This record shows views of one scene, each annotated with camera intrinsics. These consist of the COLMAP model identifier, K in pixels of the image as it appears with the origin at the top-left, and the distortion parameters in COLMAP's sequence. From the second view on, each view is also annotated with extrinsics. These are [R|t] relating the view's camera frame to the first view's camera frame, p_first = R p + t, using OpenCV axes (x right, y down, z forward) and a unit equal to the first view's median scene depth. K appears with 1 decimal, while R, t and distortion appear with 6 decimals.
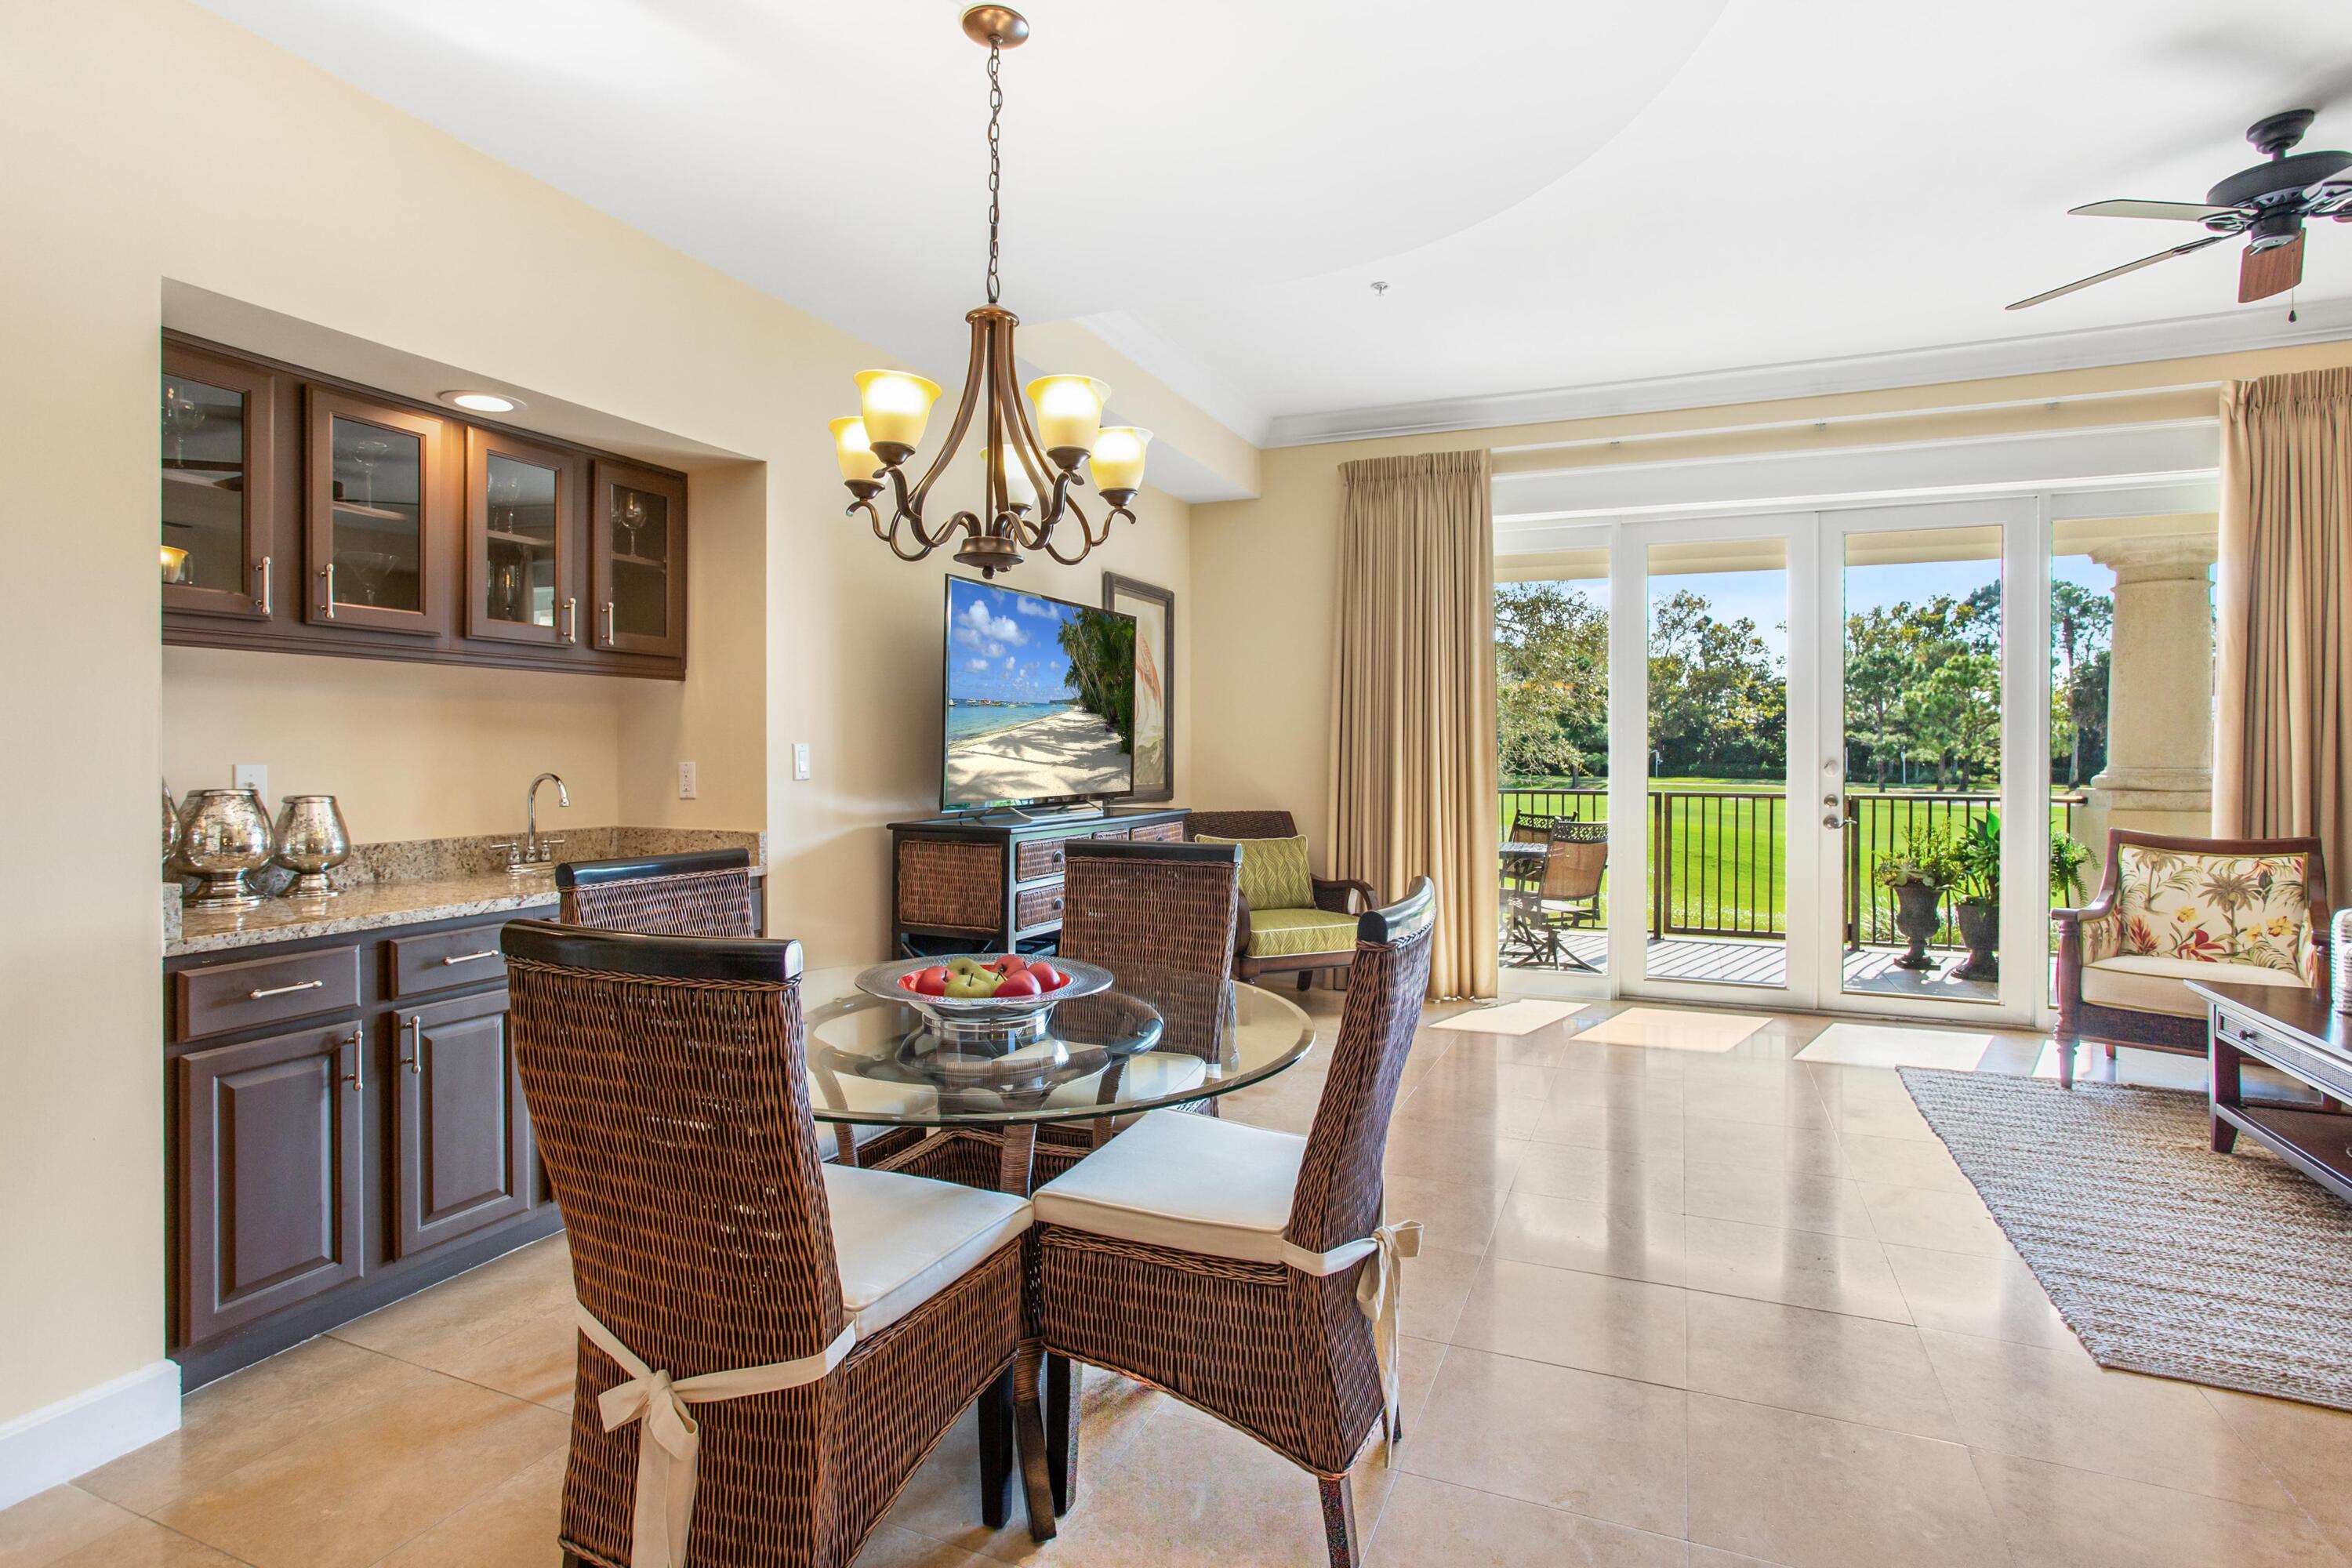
lens RADIAL K [[1147.7, 0, 1188.0], [0, 1147.7, 757.9], [0, 0, 1]] dist [-0.057449, 0.035585]
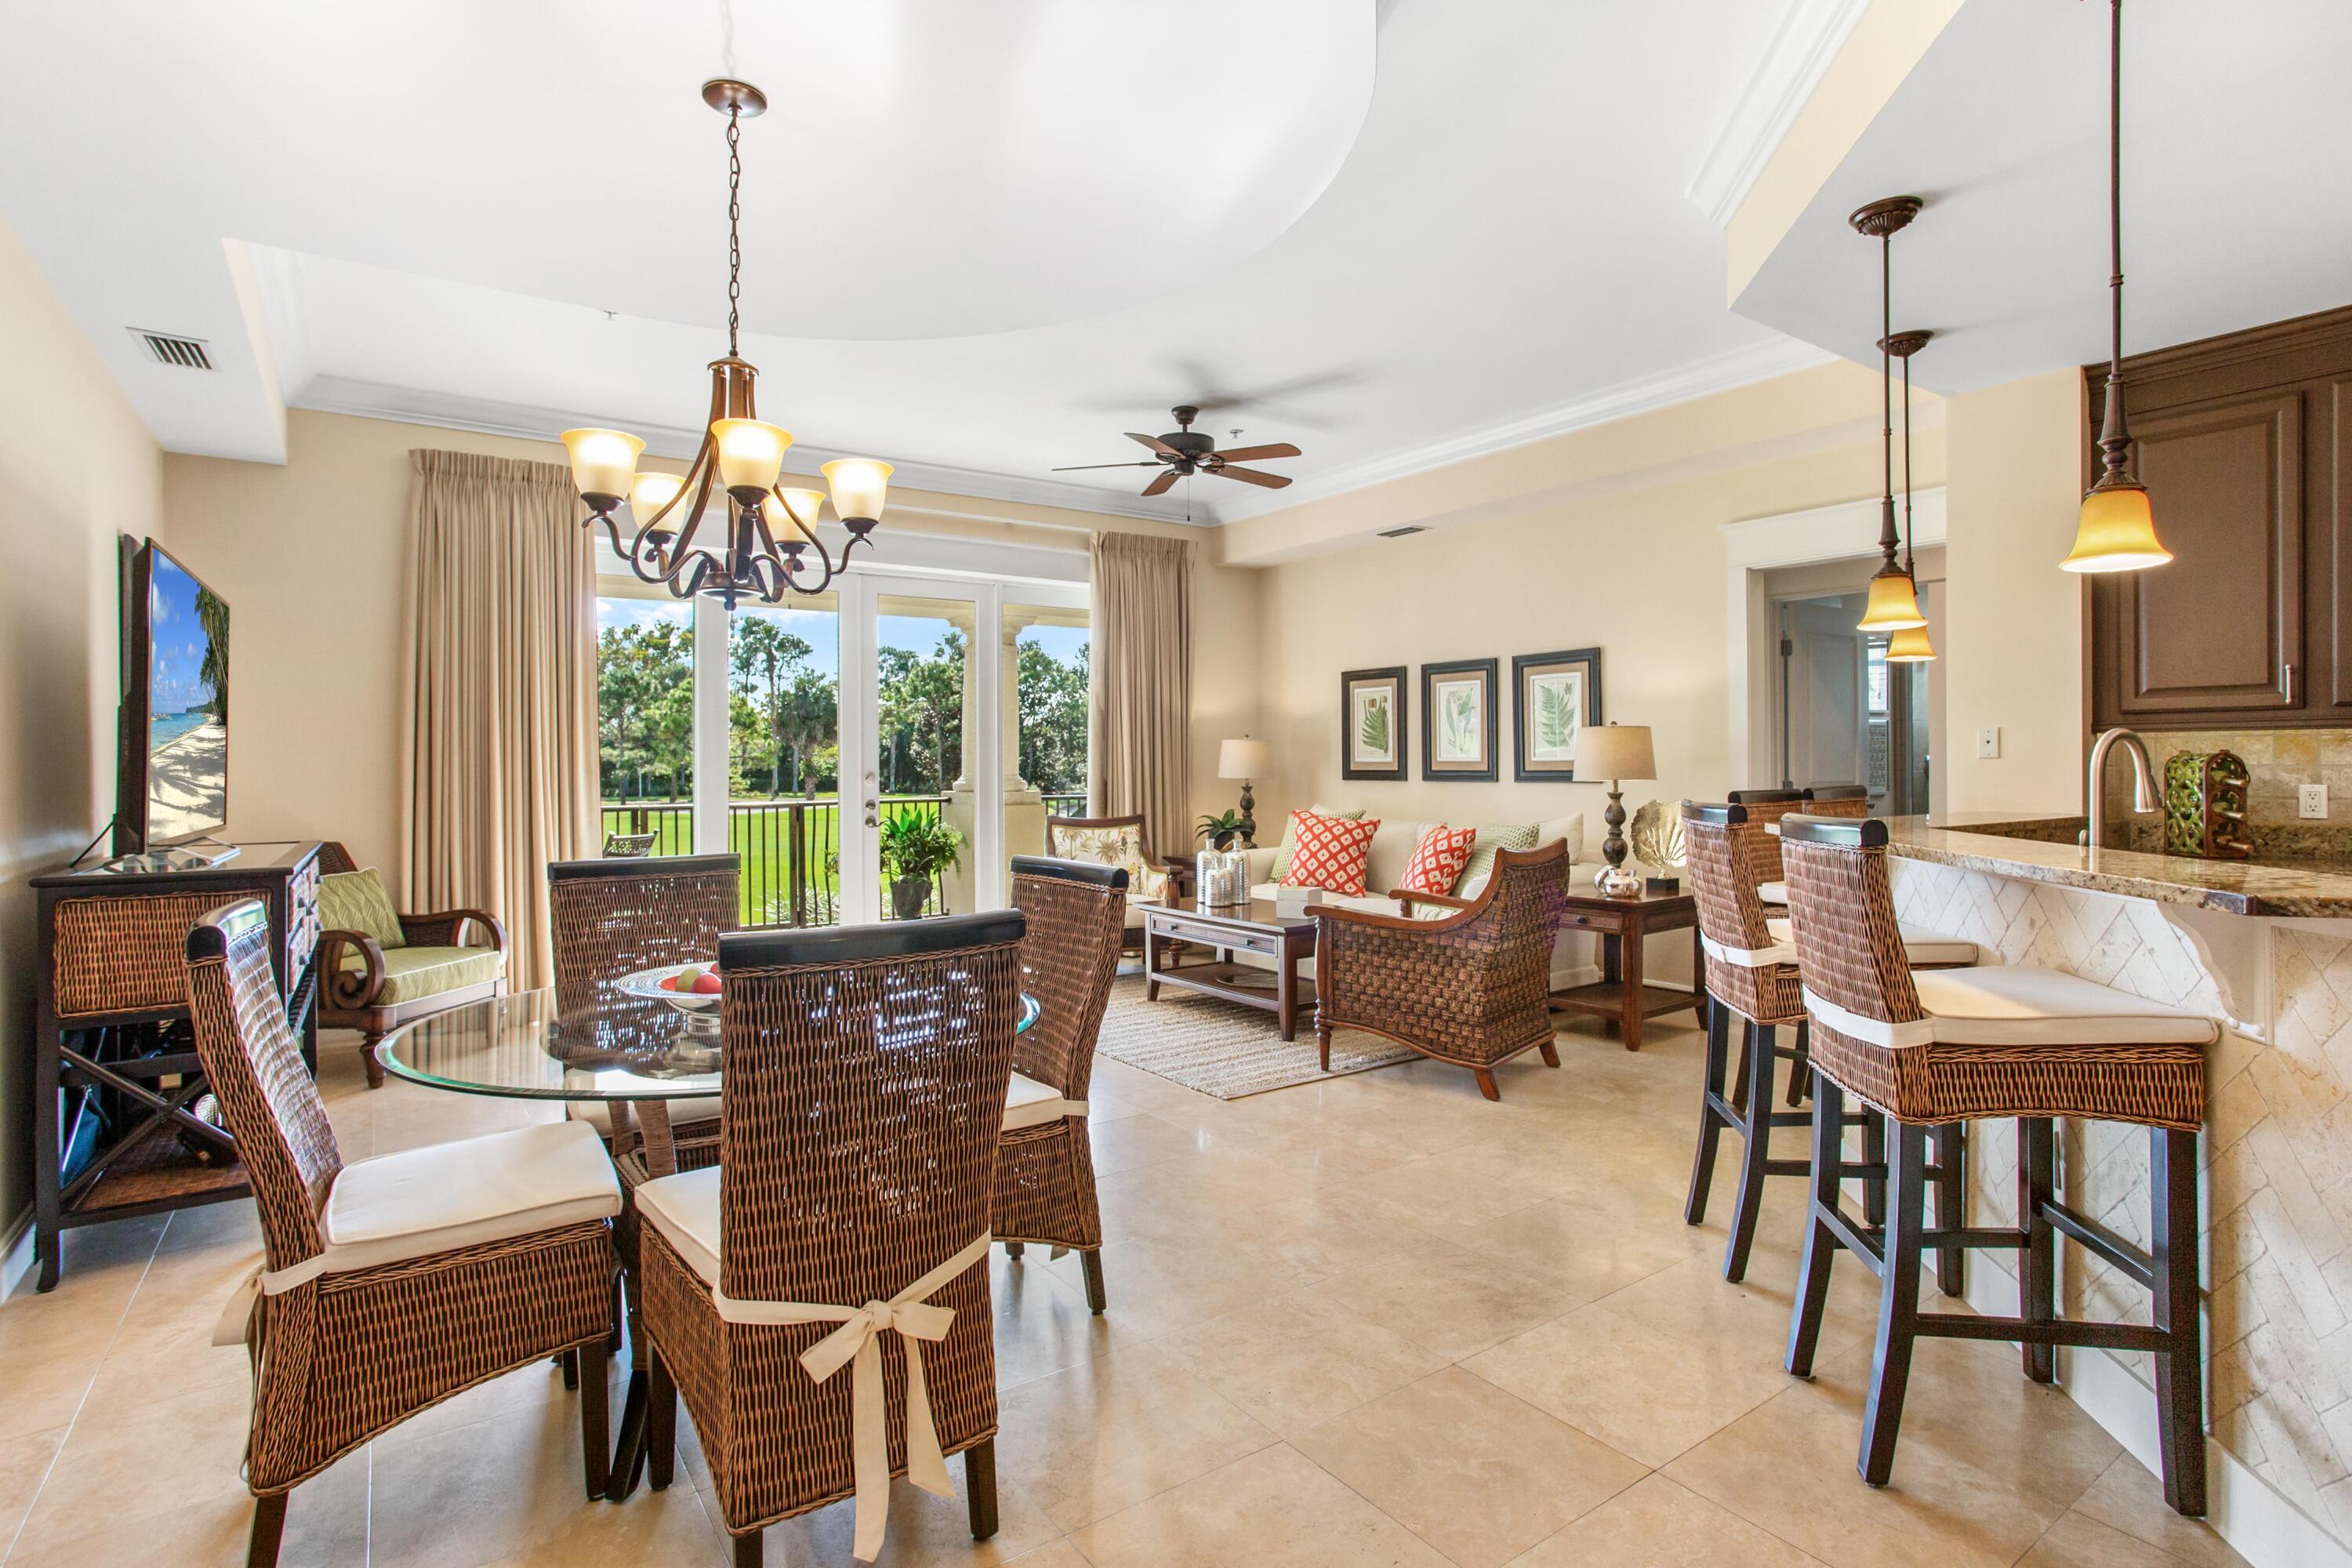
lens RADIAL K [[1147.7, 0, 1188.0], [0, 1147.7, 757.9], [0, 0, 1]] dist [-0.057449, 0.035585]
pose [[0.533244, -0.002870, 0.845956, -0.375889], [0.014643, 0.999876, -0.005838, -0.001577], [-0.845835, 0.015500, 0.533220, 0.027464]]
